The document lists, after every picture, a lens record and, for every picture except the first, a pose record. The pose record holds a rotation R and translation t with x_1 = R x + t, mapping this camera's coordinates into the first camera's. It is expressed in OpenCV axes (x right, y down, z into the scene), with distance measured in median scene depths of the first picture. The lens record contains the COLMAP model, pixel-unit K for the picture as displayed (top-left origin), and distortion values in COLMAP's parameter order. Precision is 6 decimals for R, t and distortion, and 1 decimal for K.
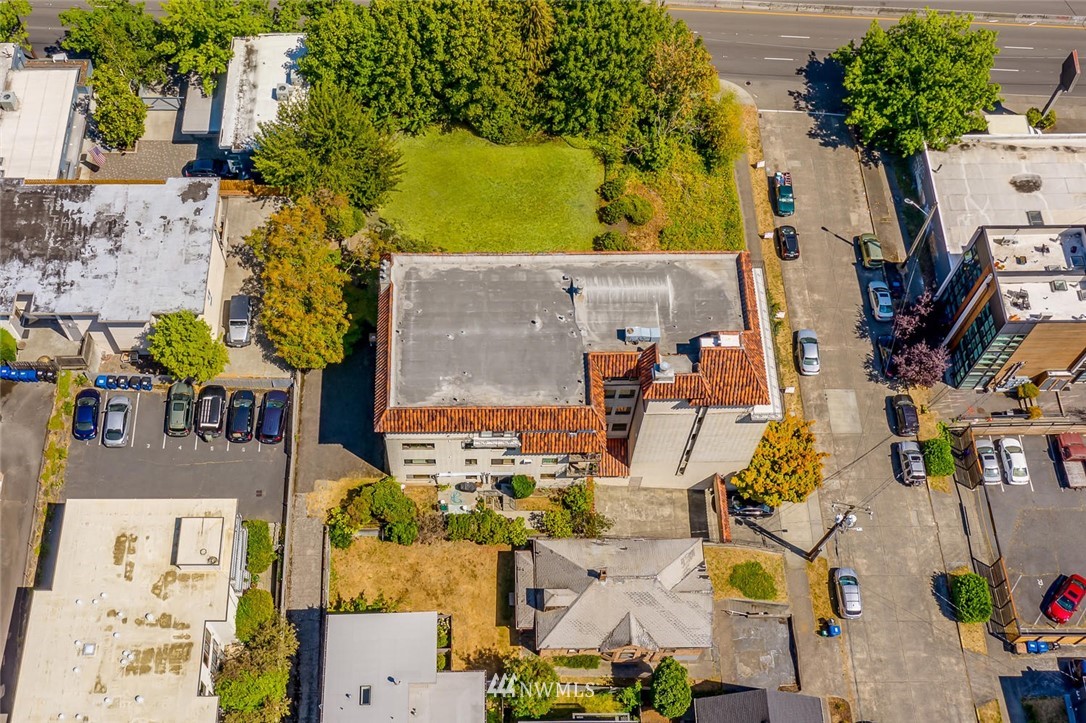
lens RADIAL K [[1139.9, 0, 554.2], [0, 1139.9, 360.9], [0, 0, 1]] dist [0.007055, 0.000000]
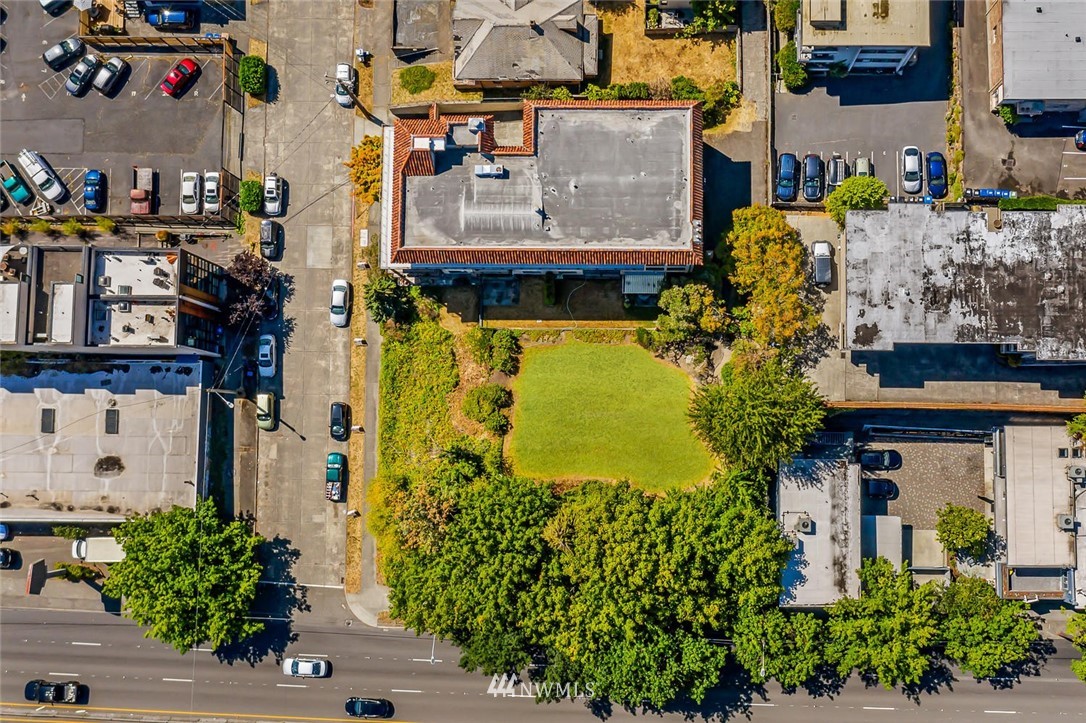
lens RADIAL K [[1139.9, 0, 553.0], [0, 1139.9, 361.3], [0, 0, 1]] dist [0.007055, 0.000000]
pose [[-0.998648, -0.047686, 0.020689, -0.023086], [0.051572, -0.859188, 0.509054, -0.685665], [-0.006499, 0.509433, 0.860486, 0.028306]]
